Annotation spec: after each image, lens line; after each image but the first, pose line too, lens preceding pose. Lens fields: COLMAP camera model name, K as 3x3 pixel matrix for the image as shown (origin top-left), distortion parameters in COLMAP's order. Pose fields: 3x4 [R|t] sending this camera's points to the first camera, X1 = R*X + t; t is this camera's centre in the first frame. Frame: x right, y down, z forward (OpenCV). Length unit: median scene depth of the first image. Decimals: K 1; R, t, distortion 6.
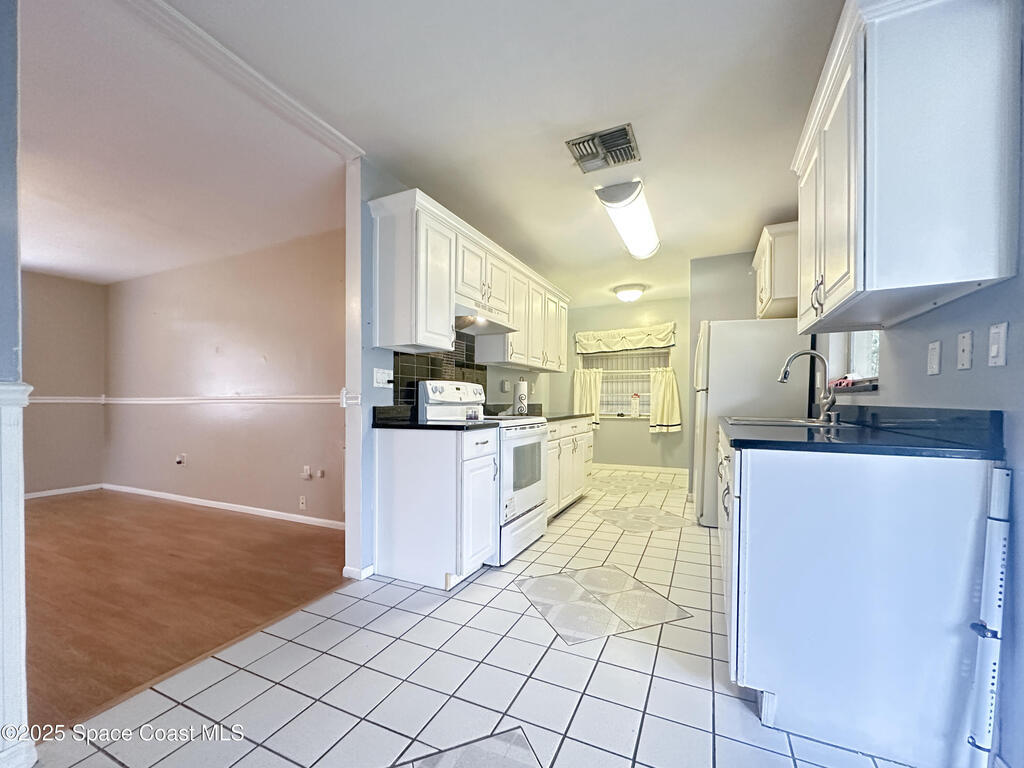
lens RADIAL K [[418.2, 0, 513.7], [0, 418.2, 402.5], [0, 0, 1]] dist [-0.003506, 0.001117]
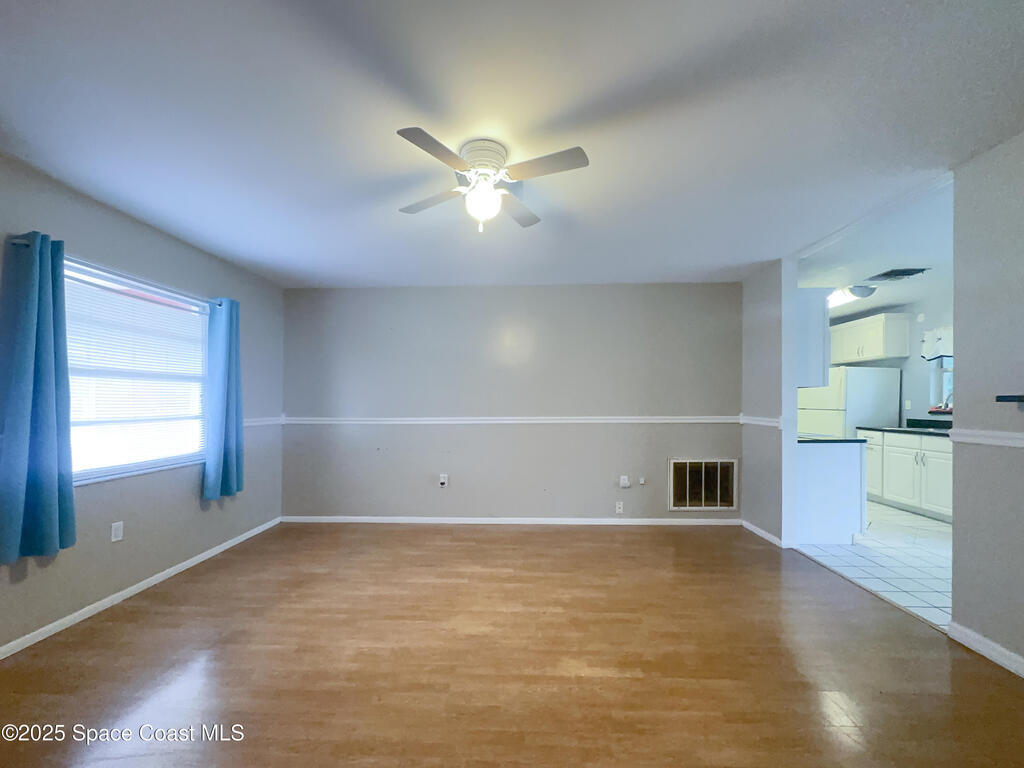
lens RADIAL K [[418.2, 0, 510.3], [0, 418.2, 401.8], [0, 0, 1]] dist [-0.003506, 0.001117]
pose [[0.920252, -0.000336, 0.391325, -1.247995], [0.002587, 0.999983, -0.005225, -0.052967], [-0.391317, 0.005821, 0.920238, 0.034302]]
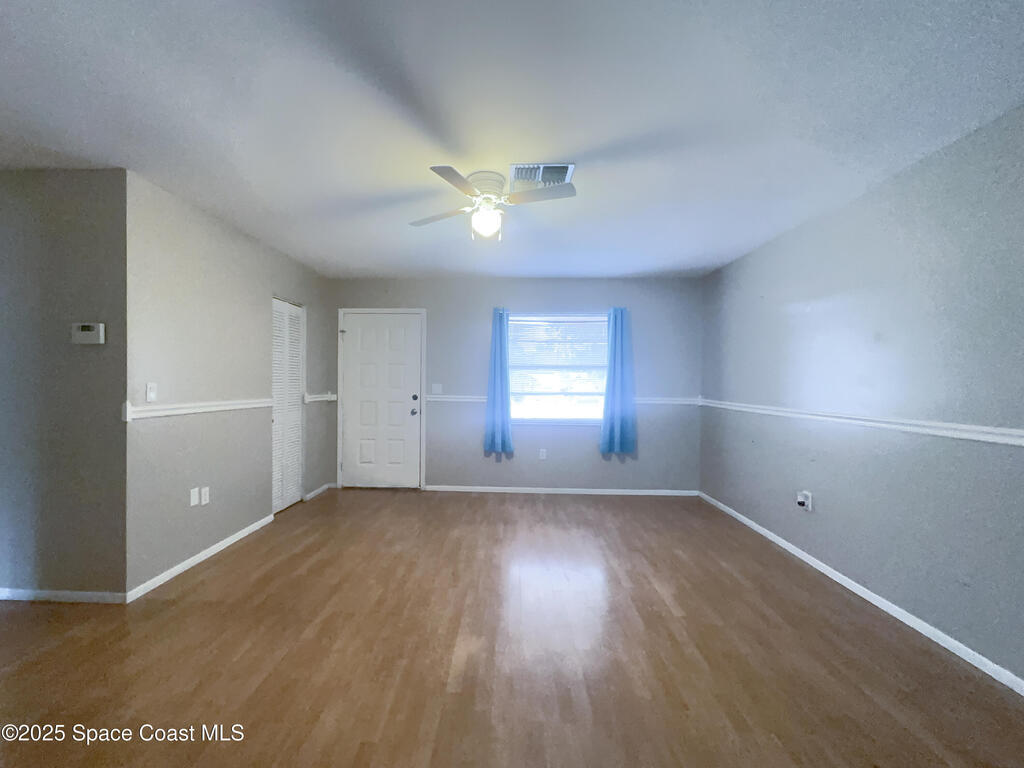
lens RADIAL K [[418.2, 0, 494.5], [0, 418.2, 378.7], [0, 0, 1]] dist [-0.003506, 0.001117]
pose [[0.389893, 0.002447, -0.920857, -0.436488], [-0.014581, 0.999888, -0.003516, -0.064444], [0.920745, 0.014798, 0.389885, 0.311617]]
